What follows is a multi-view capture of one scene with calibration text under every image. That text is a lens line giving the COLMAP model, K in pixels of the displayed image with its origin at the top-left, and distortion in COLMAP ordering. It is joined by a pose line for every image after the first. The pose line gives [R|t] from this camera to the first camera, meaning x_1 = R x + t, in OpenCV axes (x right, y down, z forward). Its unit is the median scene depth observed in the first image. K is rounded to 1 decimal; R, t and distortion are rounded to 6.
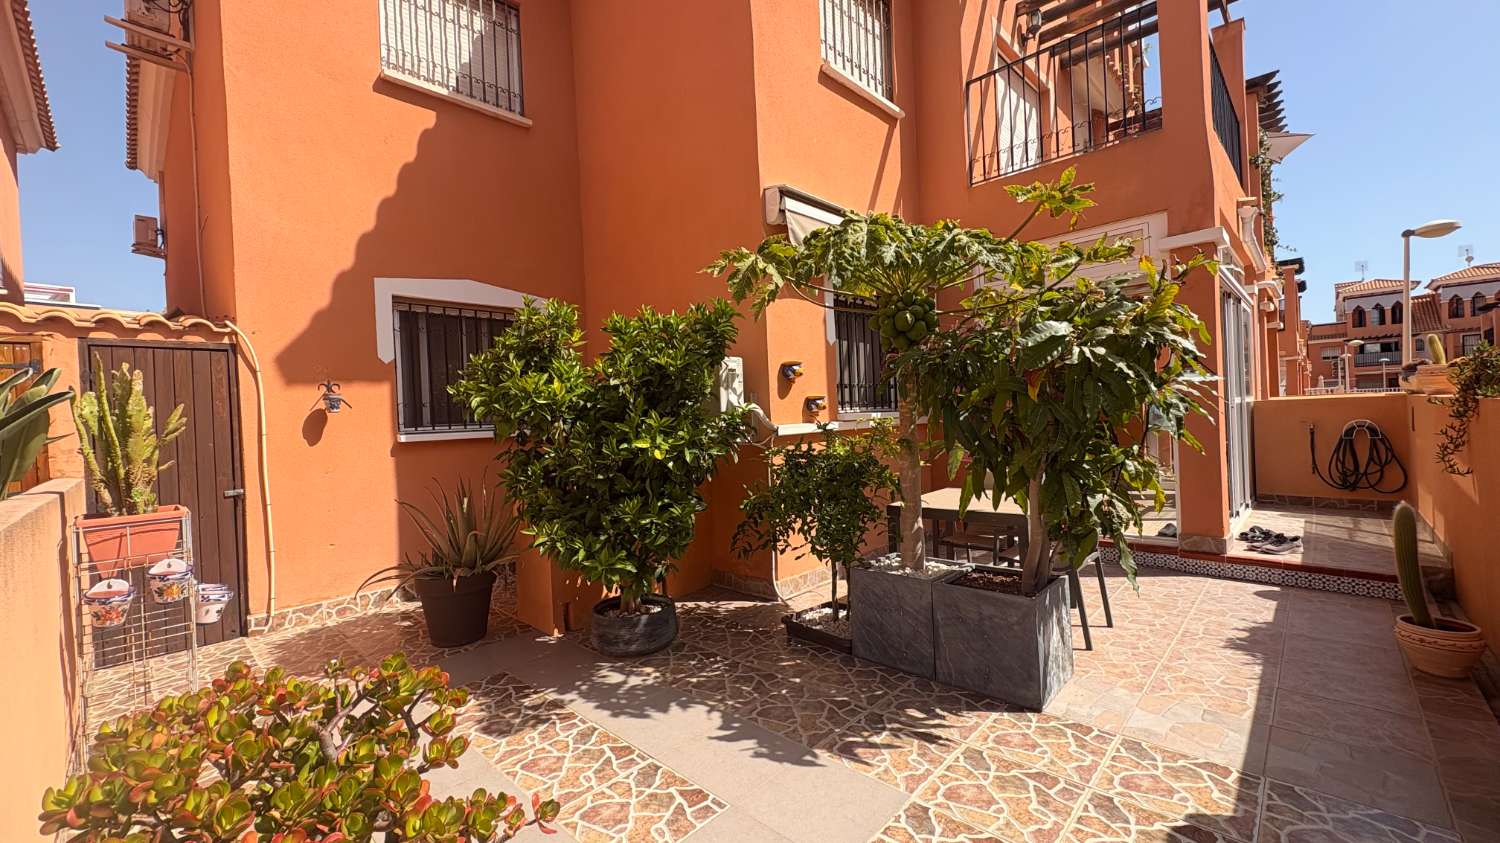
lens RADIAL K [[596.5, 0, 748.7], [0, 596.5, 421.1], [0, 0, 1]] dist [-0.001743, 0.000263]
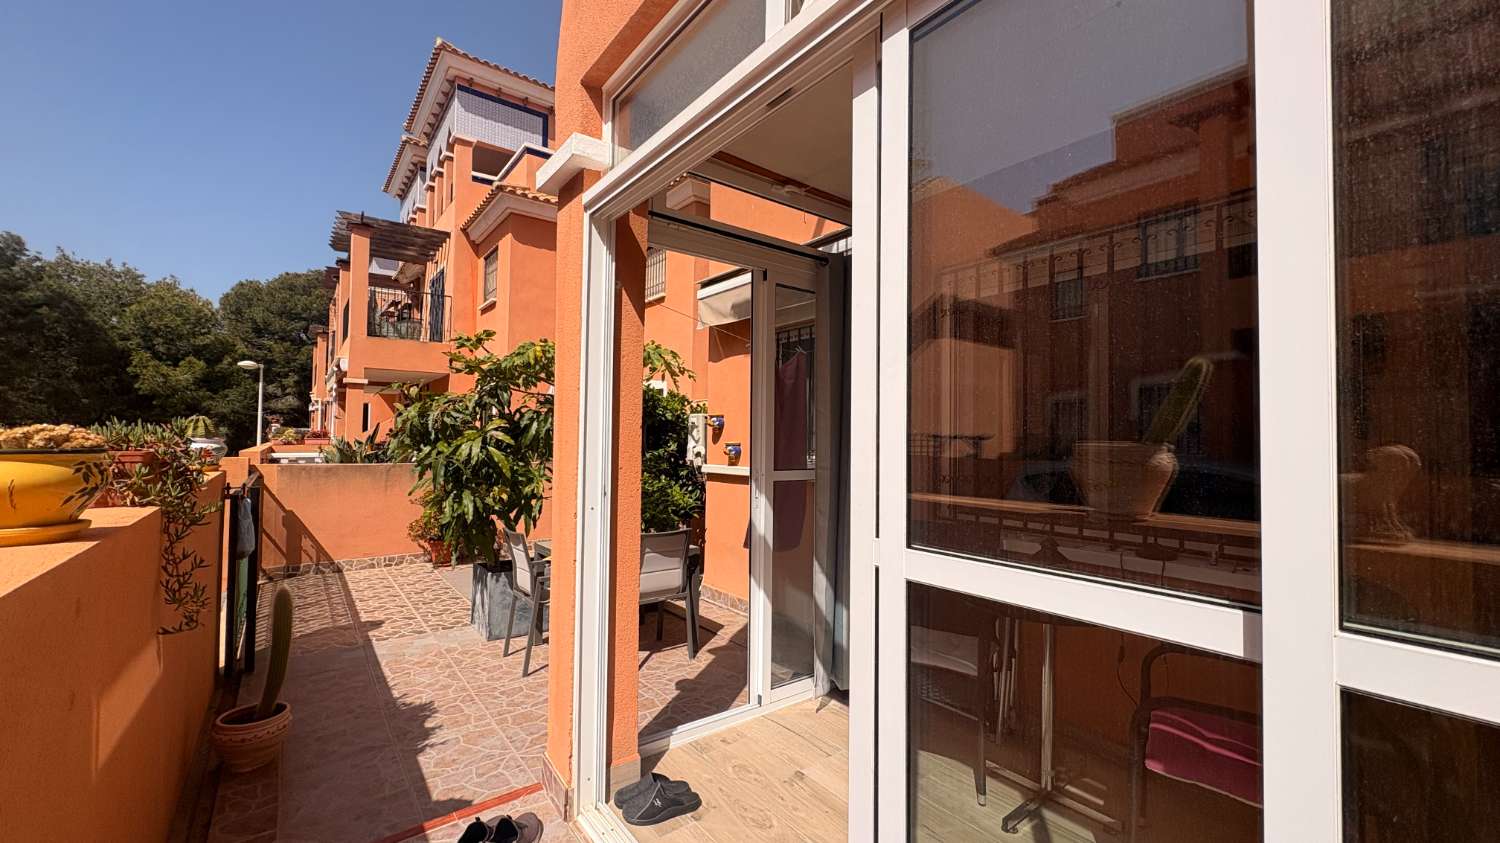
lens RADIAL K [[596.5, 0, 748.7], [0, 596.5, 421.1], [0, 0, 1]] dist [-0.001743, 0.000263]
pose [[-0.149151, 0.009872, -0.988765, 1.921834], [-0.013342, 0.999839, 0.011996, -0.151954], [0.988724, 0.014981, -0.148995, 1.866832]]
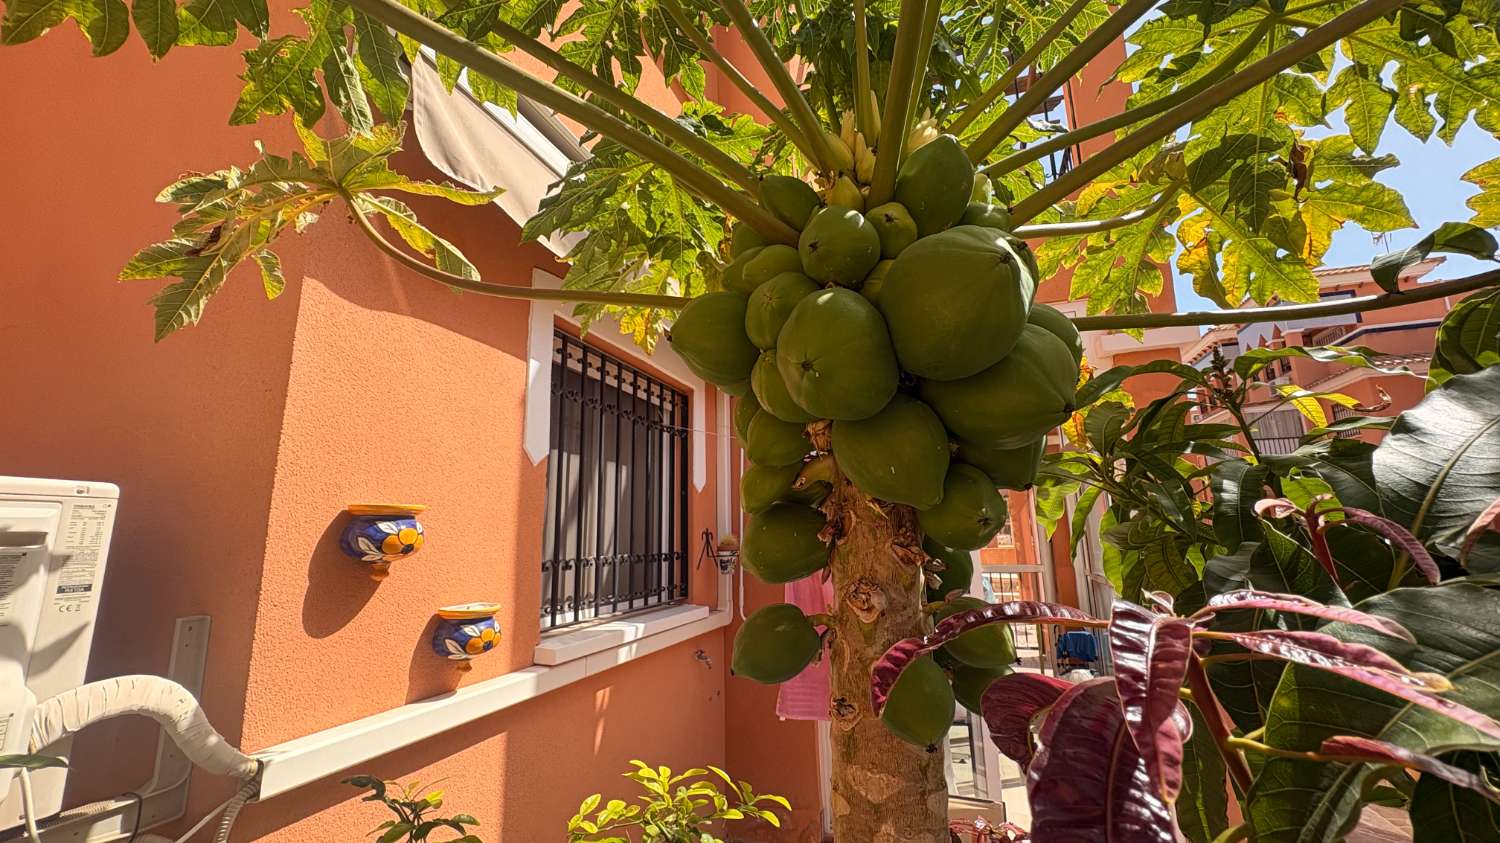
lens RADIAL K [[596.5, 0, 748.7], [0, 596.5, 421.1], [0, 0, 1]] dist [-0.001743, 0.000263]
pose [[0.910664, 0.109854, 0.398274, 0.173746], [-0.023246, 0.976099, -0.216080, -0.119330], [-0.412492, 0.187518, 0.891452, 0.951447]]
